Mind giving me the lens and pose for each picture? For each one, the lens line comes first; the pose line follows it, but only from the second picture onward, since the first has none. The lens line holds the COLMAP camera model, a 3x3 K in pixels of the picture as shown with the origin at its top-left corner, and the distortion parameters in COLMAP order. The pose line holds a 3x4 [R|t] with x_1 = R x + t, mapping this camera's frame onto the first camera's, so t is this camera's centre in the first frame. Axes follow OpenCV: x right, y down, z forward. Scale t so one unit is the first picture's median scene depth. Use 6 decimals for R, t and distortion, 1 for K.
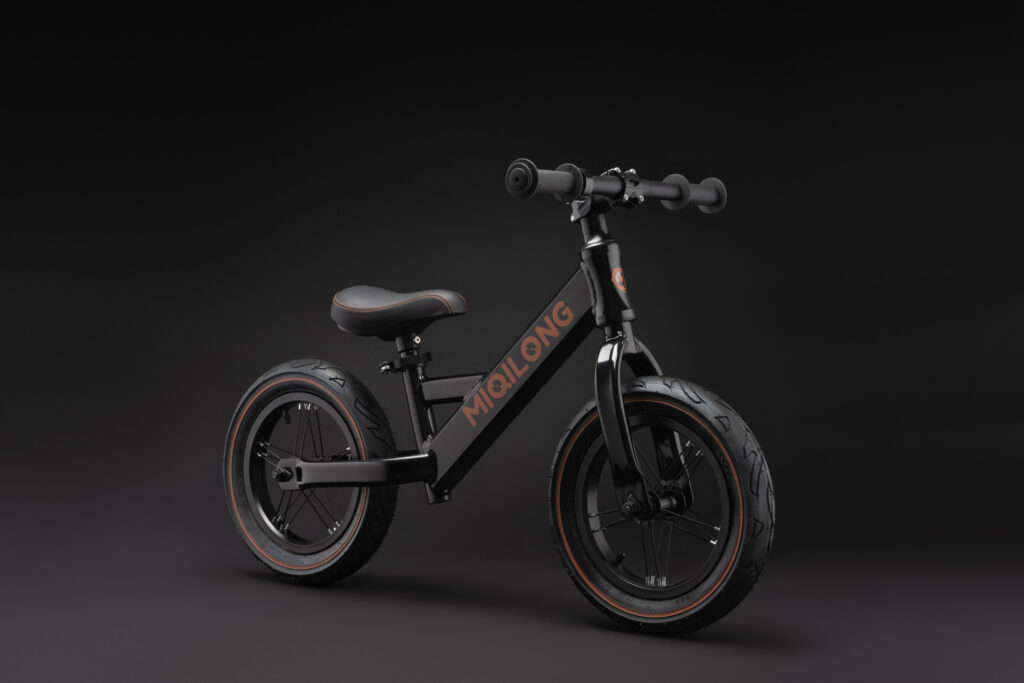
lens RADIAL K [[2098.7, 0, 514.6], [0, 2098.7, 348.8], [0, 0, 1]] dist [0.087608, 0.000000]
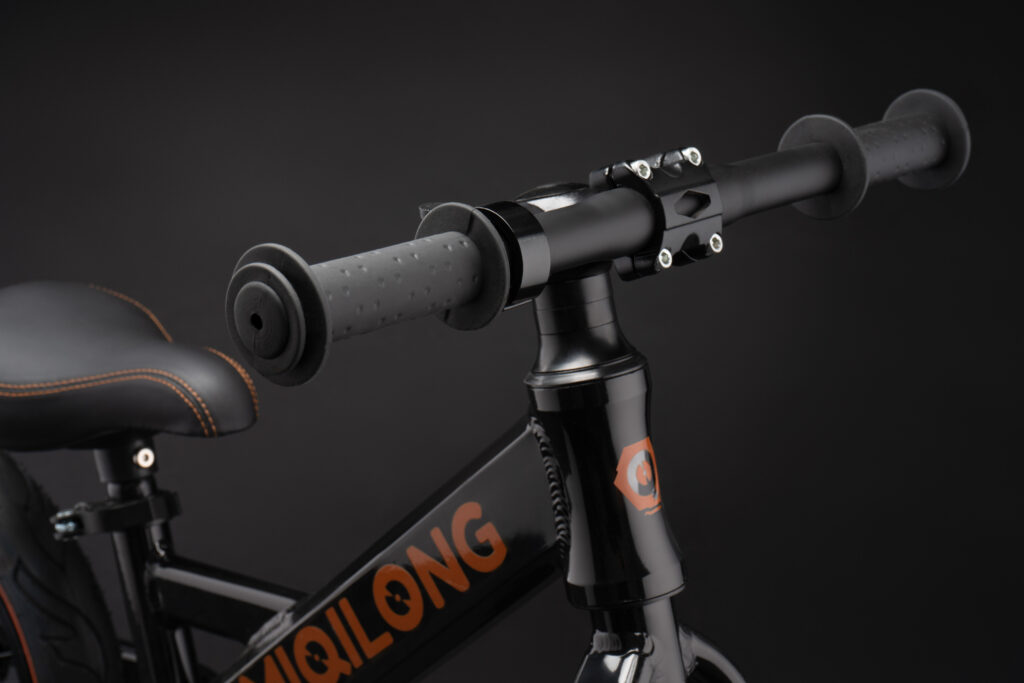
lens RADIAL K [[2098.7, 0, 507.5], [0, 2098.7, 340.3], [0, 0, 1]] dist [0.087608, 0.000000]
pose [[0.998015, 0.029258, -0.055773, 0.045928], [-0.013478, 0.964247, 0.264664, -0.139863], [0.061522, -0.263386, 0.962727, 0.668173]]
